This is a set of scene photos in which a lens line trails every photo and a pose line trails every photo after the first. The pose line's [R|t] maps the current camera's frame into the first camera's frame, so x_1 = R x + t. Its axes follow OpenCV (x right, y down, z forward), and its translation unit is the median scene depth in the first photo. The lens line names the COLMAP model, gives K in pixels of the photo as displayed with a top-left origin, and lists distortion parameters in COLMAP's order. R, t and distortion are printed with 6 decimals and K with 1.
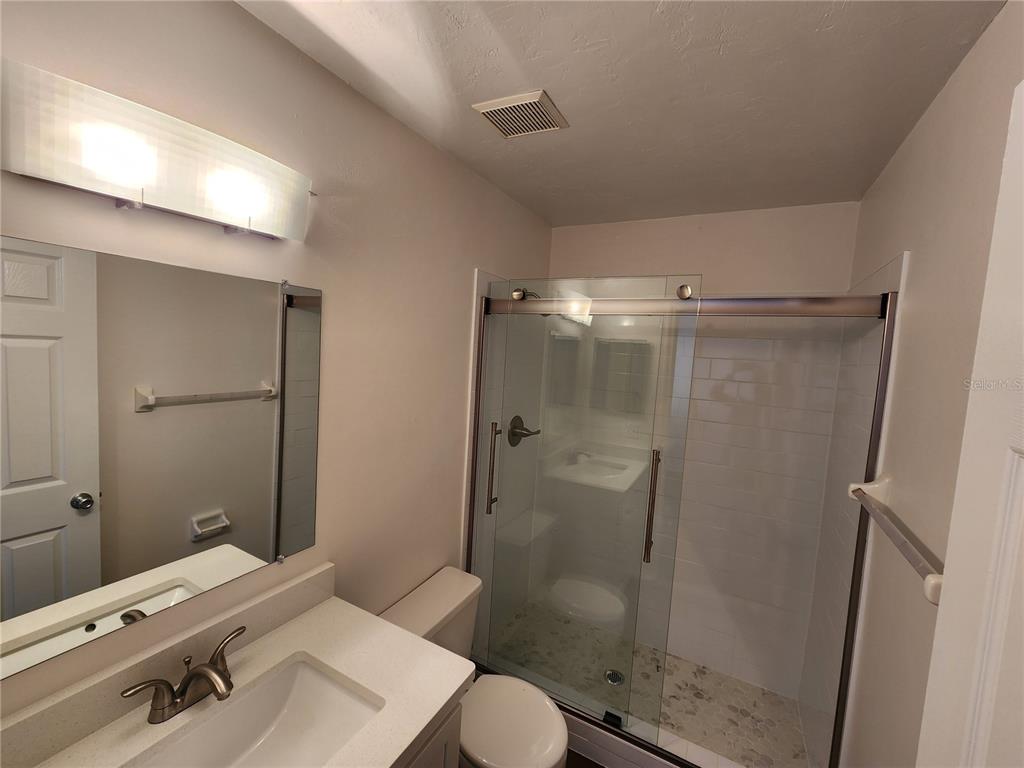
lens RADIAL K [[419.5, 0, 517.3], [0, 419.5, 383.8], [0, 0, 1]] dist [-0.000185, 0.000351]
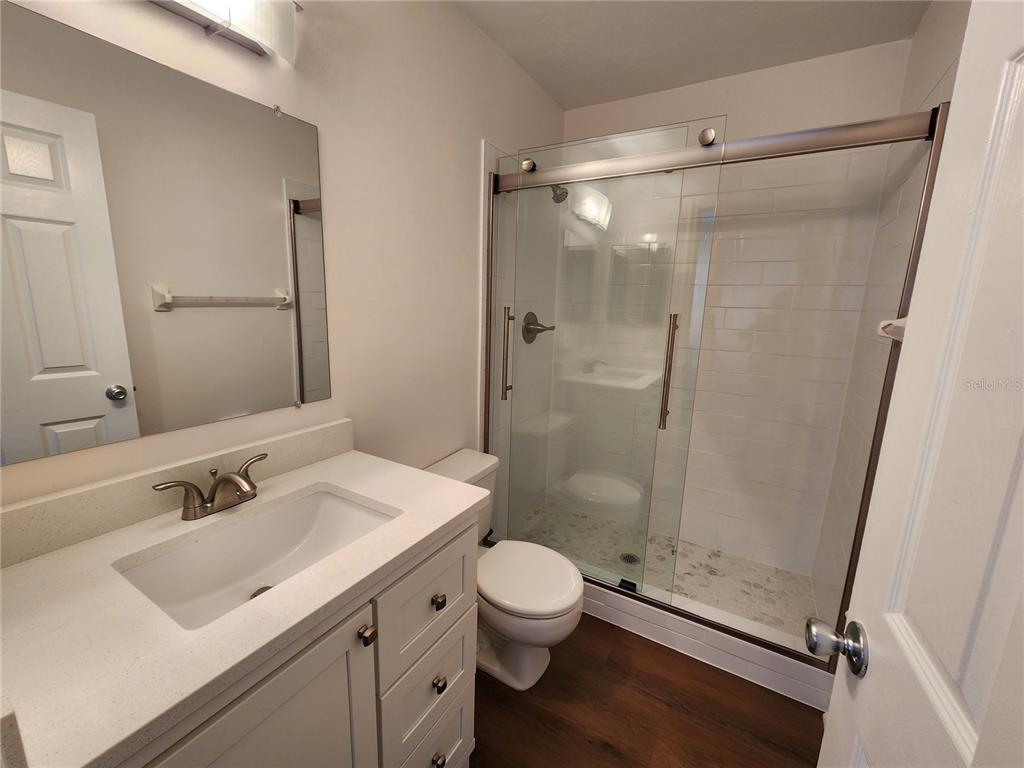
lens RADIAL K [[419.5, 0, 516.4], [0, 419.5, 373.6], [0, 0, 1]] dist [-0.000185, 0.000351]
pose [[0.998727, -0.021740, -0.045524, 0.009334], [0.026528, 0.993864, 0.107377, 0.145895], [0.042910, -0.108448, 0.993176, 0.008647]]
